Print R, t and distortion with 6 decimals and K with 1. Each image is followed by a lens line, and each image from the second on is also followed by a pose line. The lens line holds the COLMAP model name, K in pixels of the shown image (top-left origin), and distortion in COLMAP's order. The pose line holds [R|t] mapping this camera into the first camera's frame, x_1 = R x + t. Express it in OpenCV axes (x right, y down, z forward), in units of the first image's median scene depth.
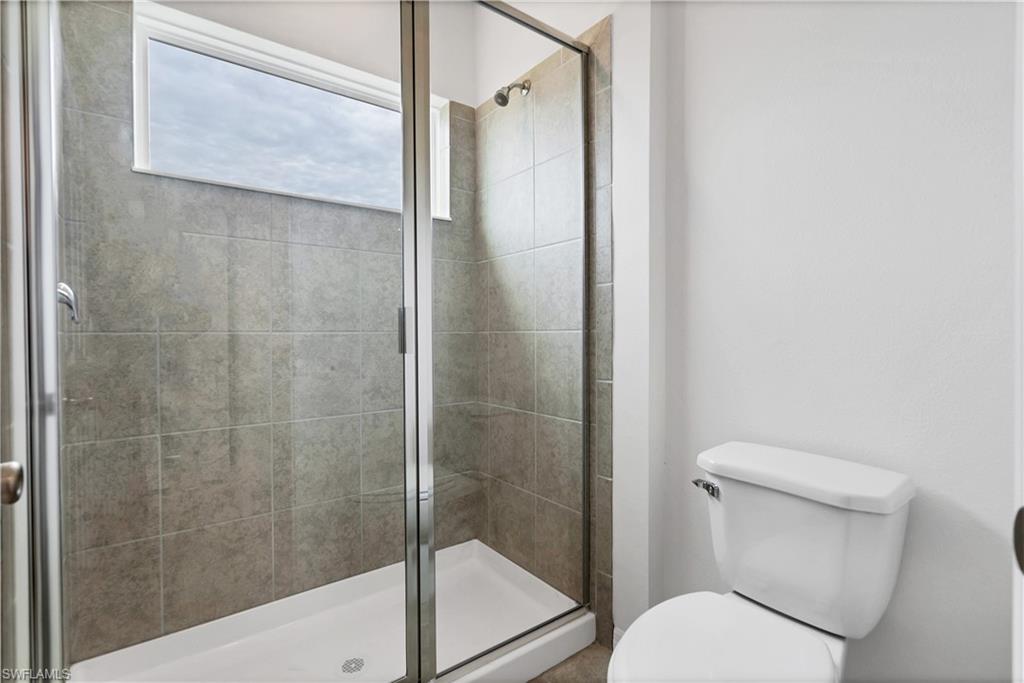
lens RADIAL K [[477.5, 0, 511.2], [0, 477.5, 345.9], [0, 0, 1]] dist [-0.001056, 0.000007]
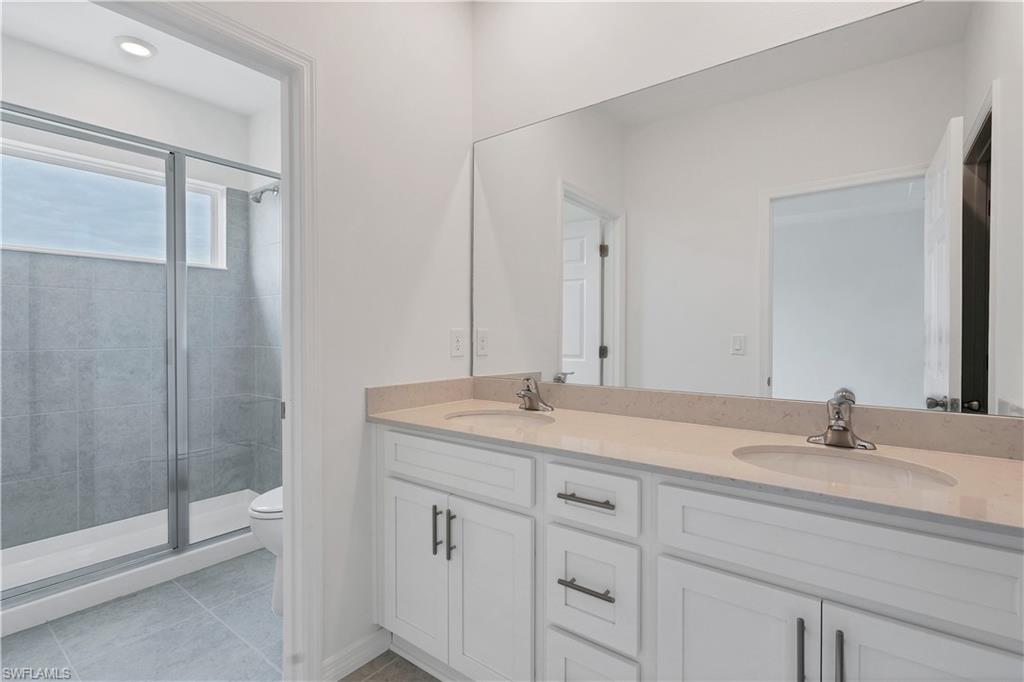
lens RADIAL K [[478.6, 0, 512.0], [0, 478.6, 341.0], [0, 0, 1]] dist [-0.000251, 0.000199]
pose [[0.962260, 0.001151, 0.272128, 0.371776], [0.001180, 0.999964, -0.008402, -0.037813], [-0.272128, 0.008406, 0.962224, -0.759016]]
